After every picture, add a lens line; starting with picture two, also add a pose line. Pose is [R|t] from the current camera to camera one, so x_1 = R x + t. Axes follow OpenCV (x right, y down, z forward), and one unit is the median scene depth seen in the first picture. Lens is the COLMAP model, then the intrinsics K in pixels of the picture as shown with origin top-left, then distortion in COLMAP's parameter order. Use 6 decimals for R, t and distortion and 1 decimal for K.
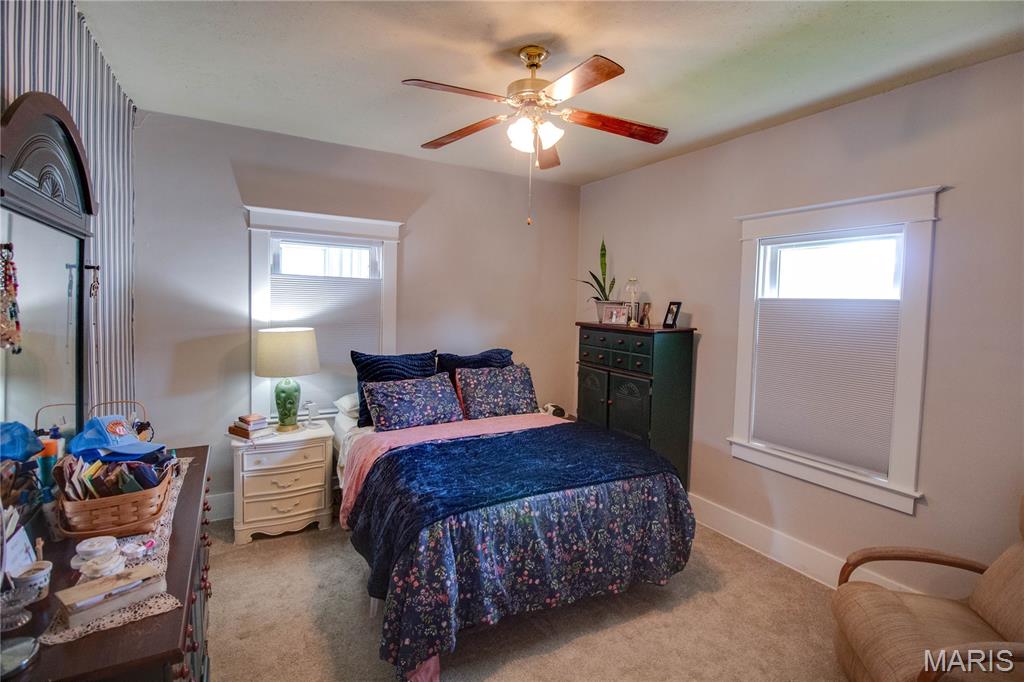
lens RADIAL K [[483.3, 0, 514.9], [0, 483.3, 327.8], [0, 0, 1]] dist [0.001045, -0.012590]
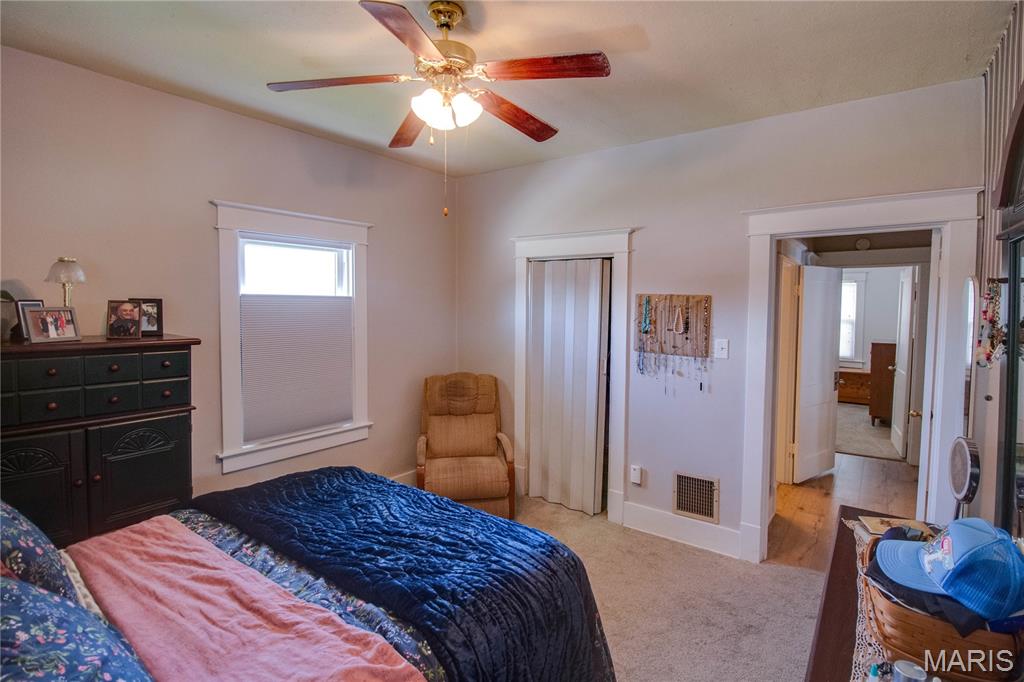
lens RADIAL K [[483.3, 0, 514.9], [0, 483.3, 327.8], [0, 0, 1]] dist [0.001045, -0.012590]
pose [[-0.396516, -0.075724, 0.914900, -0.592132], [0.026399, 0.995240, 0.093814, -0.072816], [-0.917648, 0.061351, -0.392629, 0.921638]]
